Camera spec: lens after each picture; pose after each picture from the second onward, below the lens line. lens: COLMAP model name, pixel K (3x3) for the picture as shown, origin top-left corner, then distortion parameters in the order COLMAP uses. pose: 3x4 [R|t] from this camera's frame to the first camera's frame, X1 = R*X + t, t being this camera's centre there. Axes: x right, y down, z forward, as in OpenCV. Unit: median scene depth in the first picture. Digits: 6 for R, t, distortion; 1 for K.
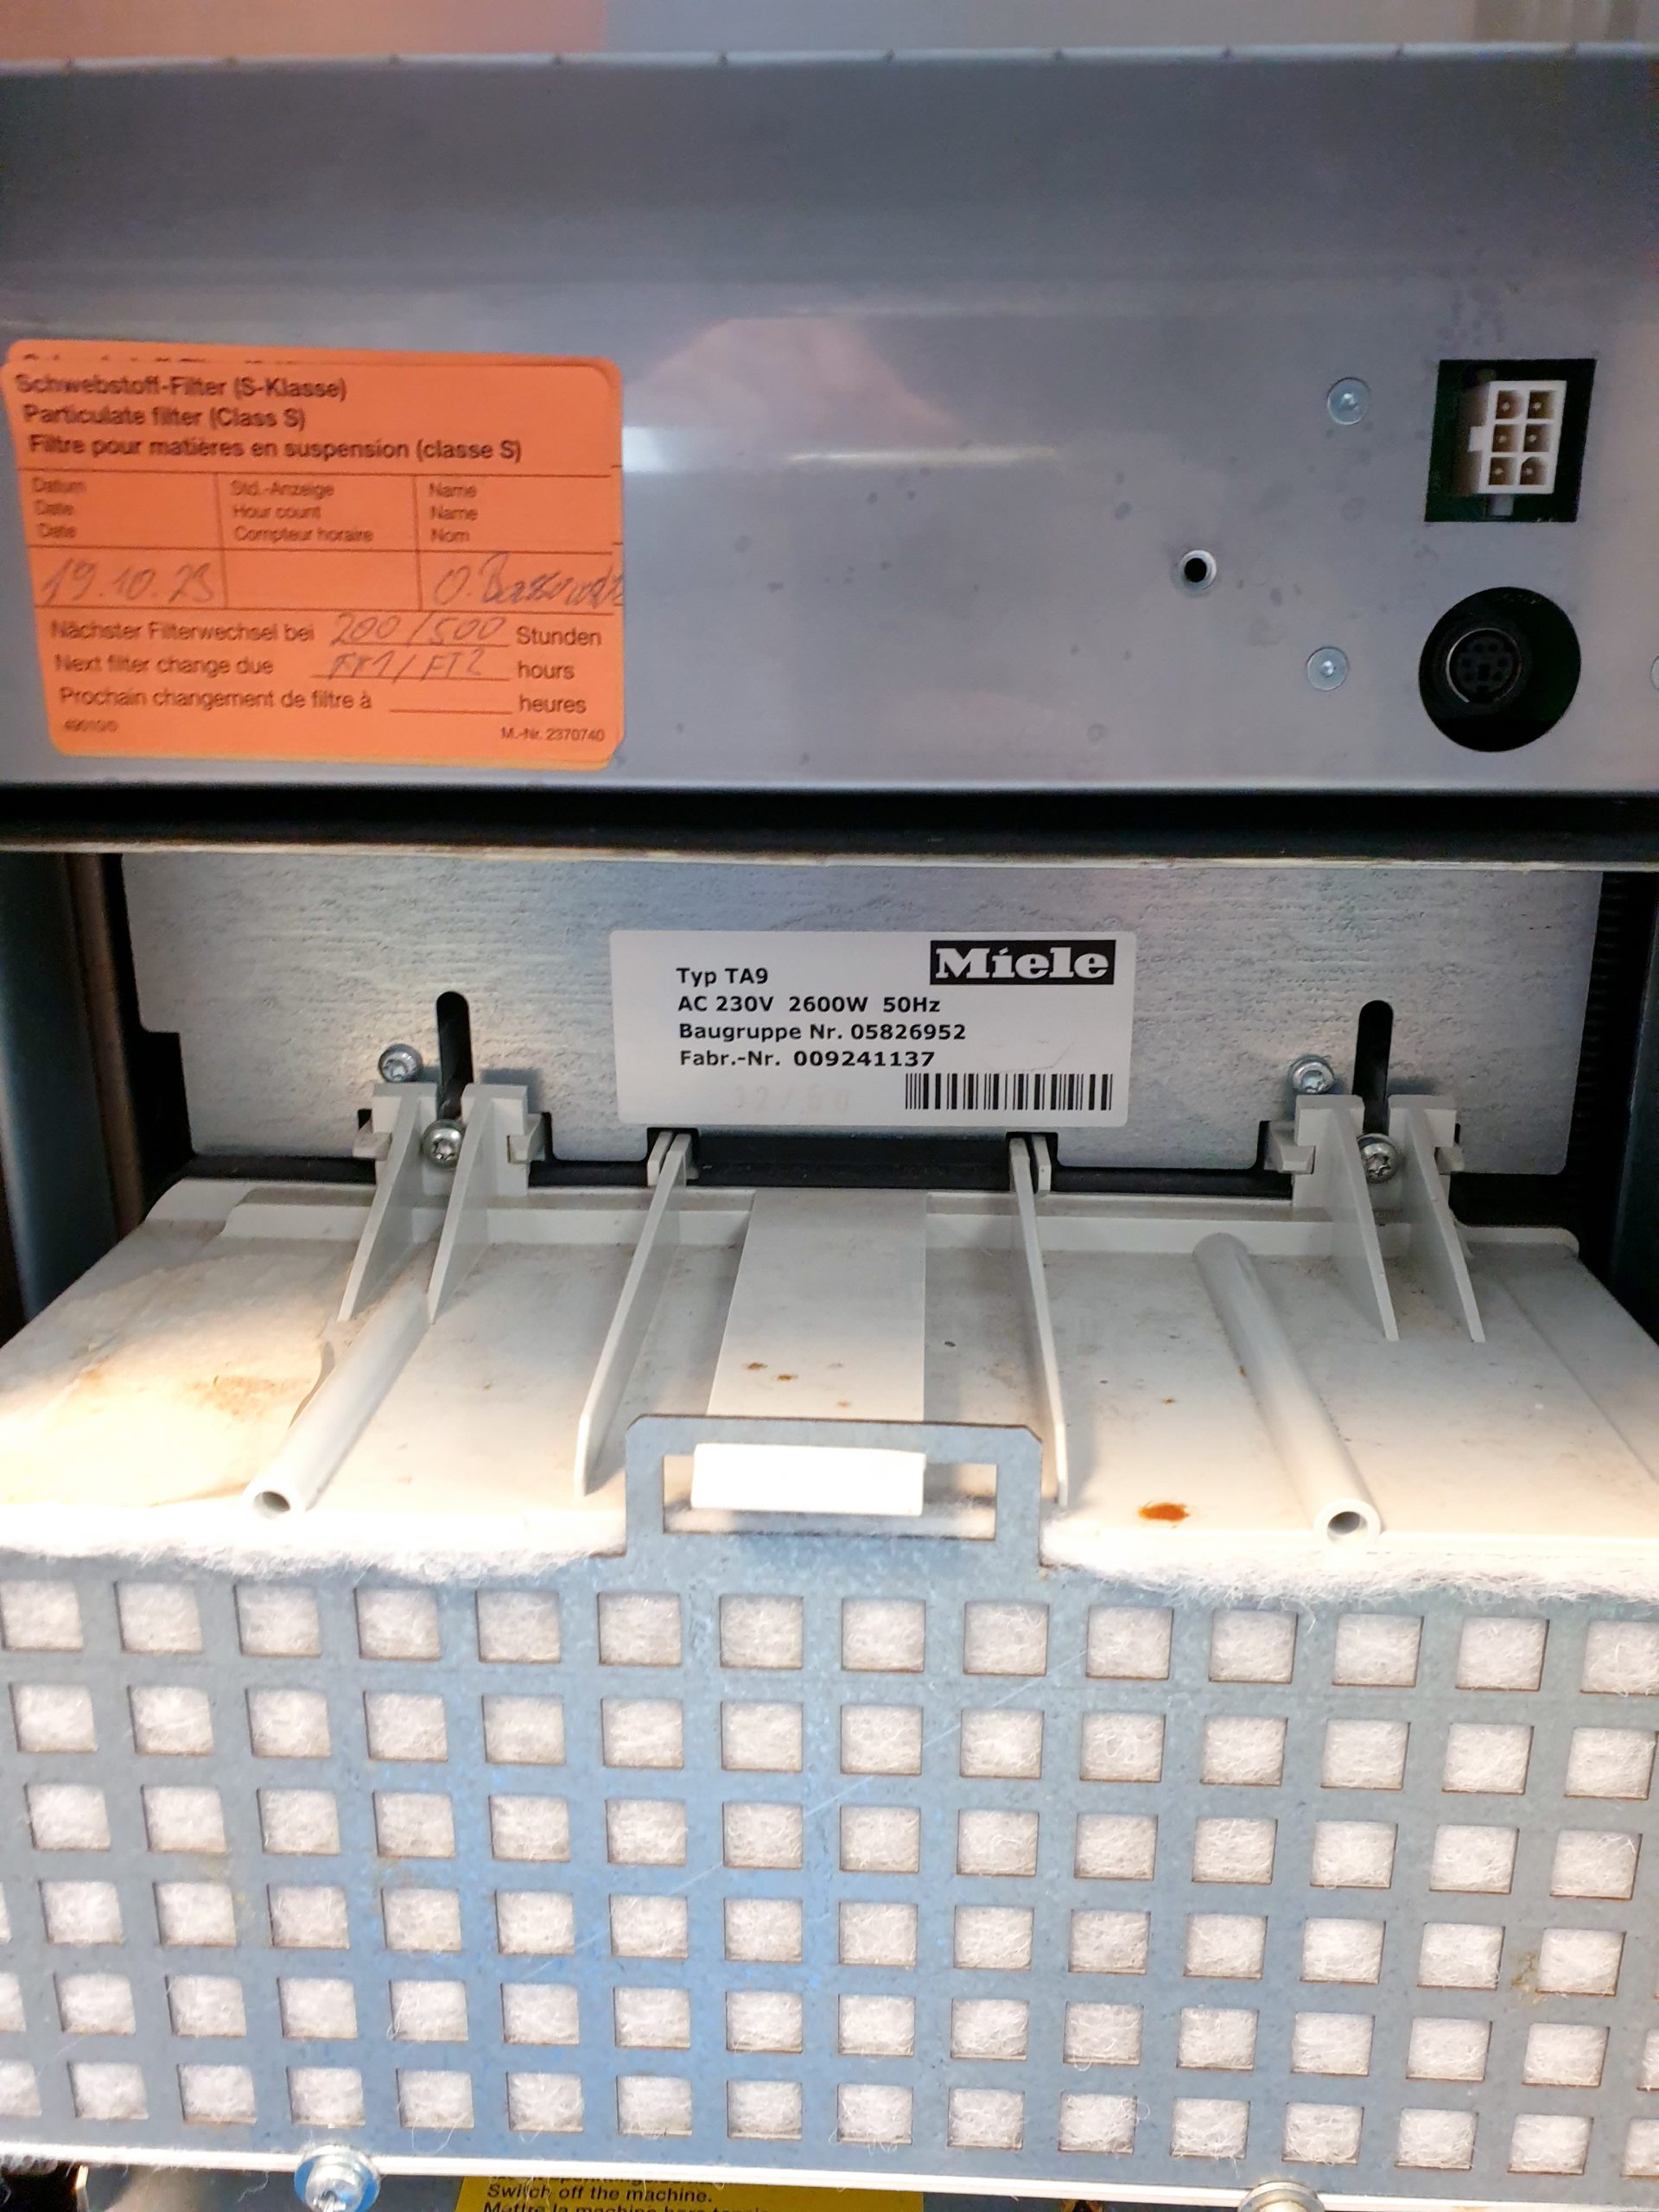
lens RADIAL K [[1756.4, 0, 835.9], [0, 1756.4, 1113.1], [0, 0, 1]] dist [0.006763, 0.006937]
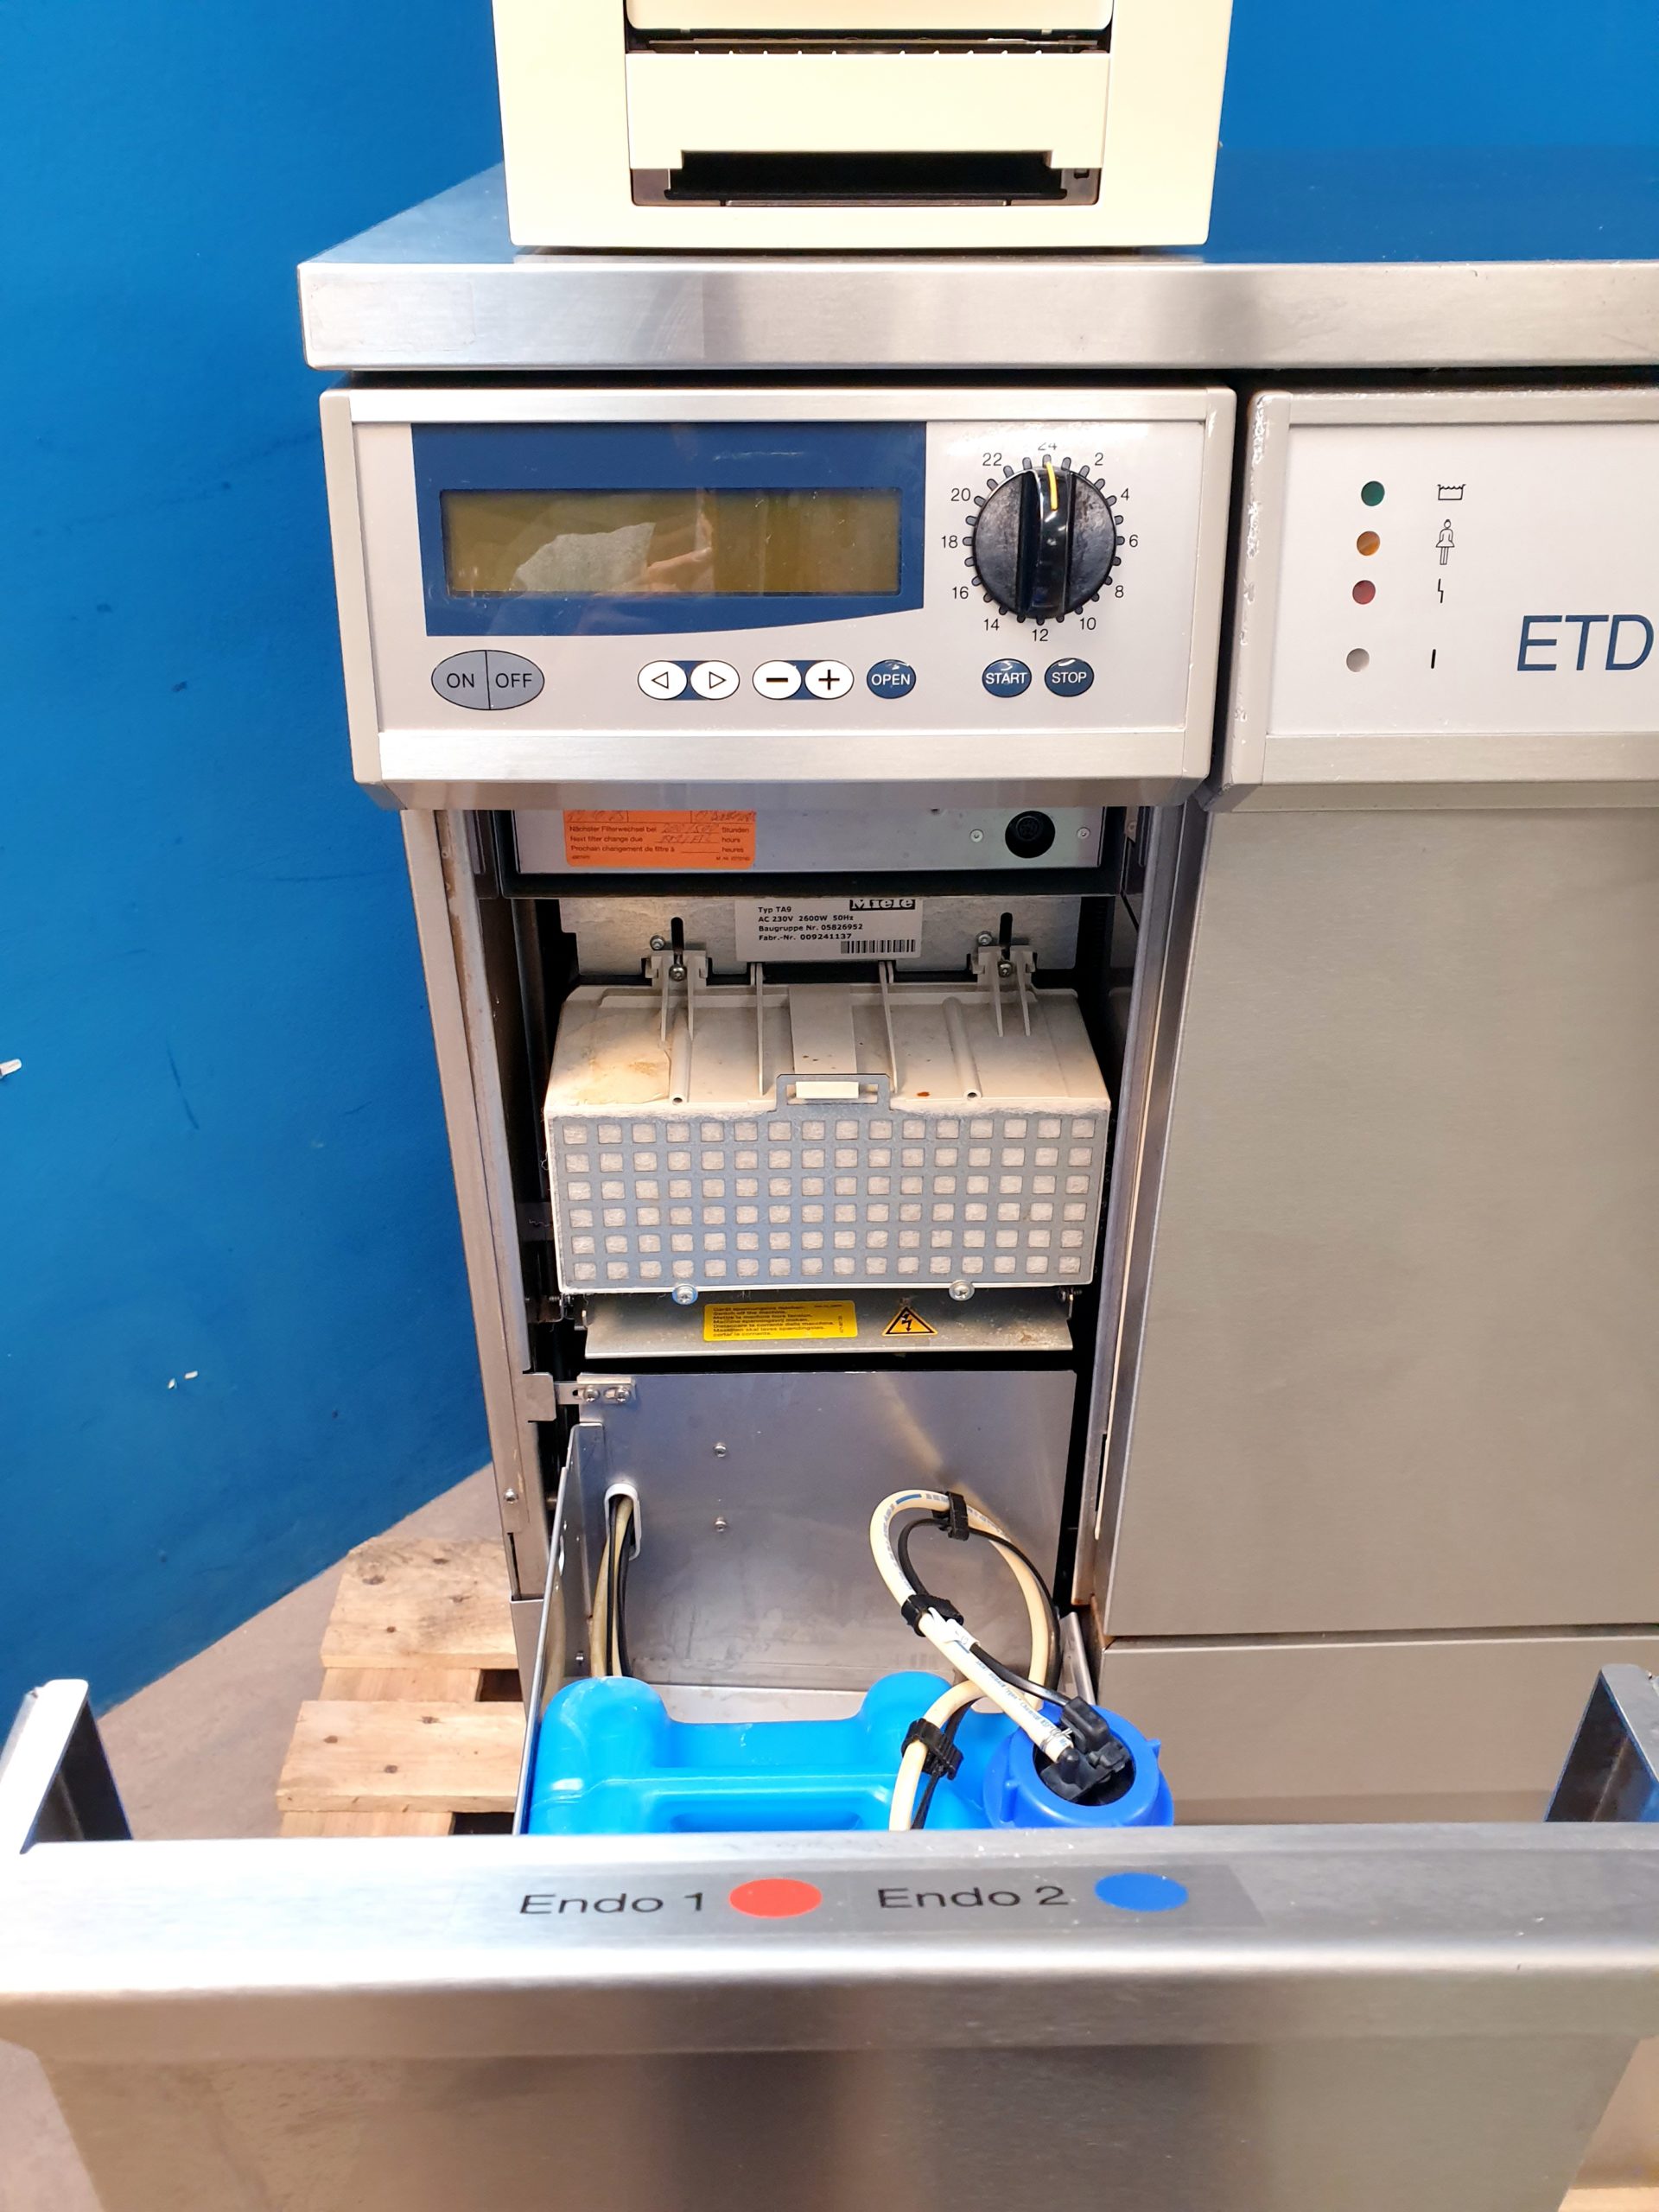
lens RADIAL K [[1756.4, 0, 810.7], [0, 1756.4, 1086.7], [0, 0, 1]] dist [0.006763, 0.006937]
pose [[0.997443, -0.036407, 0.061498, -0.242533], [0.021315, 0.972900, 0.230243, -0.567889], [-0.068214, -0.228343, 0.971188, -2.264330]]
